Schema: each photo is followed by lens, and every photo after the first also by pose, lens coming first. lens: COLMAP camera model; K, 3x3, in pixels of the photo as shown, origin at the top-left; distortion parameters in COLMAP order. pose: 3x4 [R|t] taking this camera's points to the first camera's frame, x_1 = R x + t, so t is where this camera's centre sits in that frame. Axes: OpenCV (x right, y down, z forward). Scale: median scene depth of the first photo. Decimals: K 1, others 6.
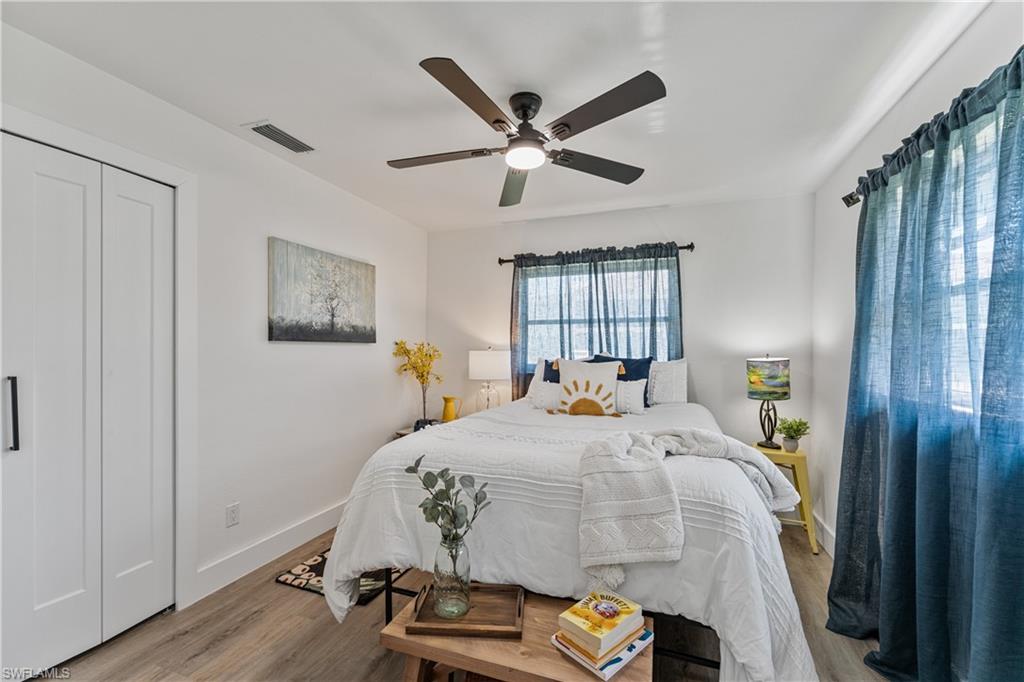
lens RADIAL K [[415.6, 0, 513.8], [0, 415.6, 352.7], [0, 0, 1]] dist [0.000656, -0.000018]
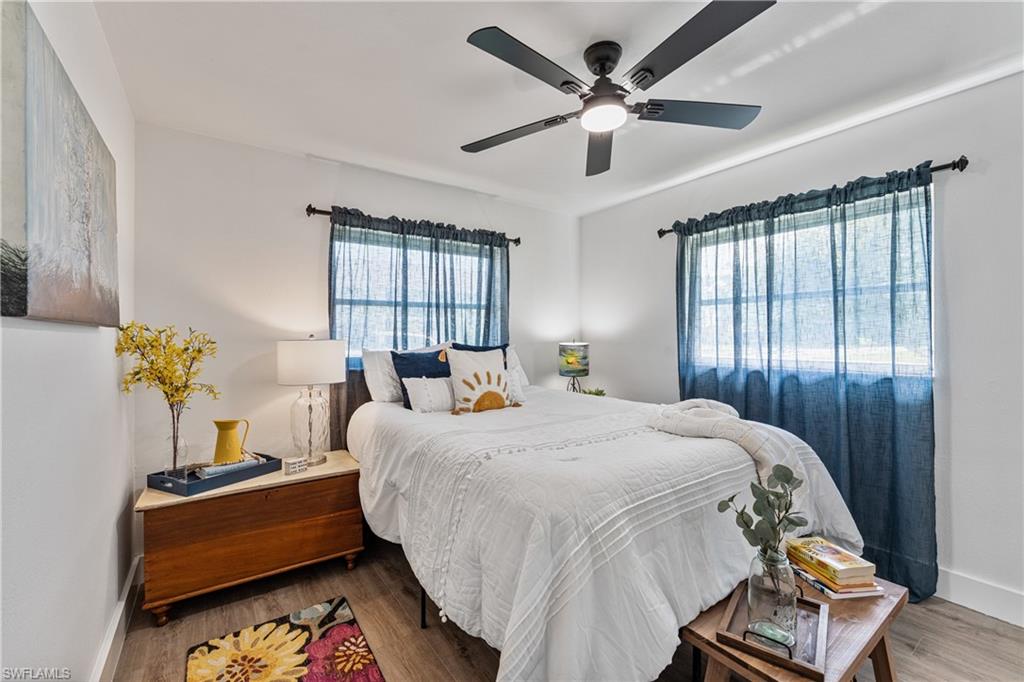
lens RADIAL K [[437.2, 0, 512.0], [0, 437.2, 341.0], [0, 0, 1]] dist [0.071969, 0.000030]
pose [[0.572903, -0.019704, 0.819386, -0.497289], [0.010010, 0.999805, 0.017043, -0.015070], [-0.819562, -0.001562, 0.572988, 0.340547]]
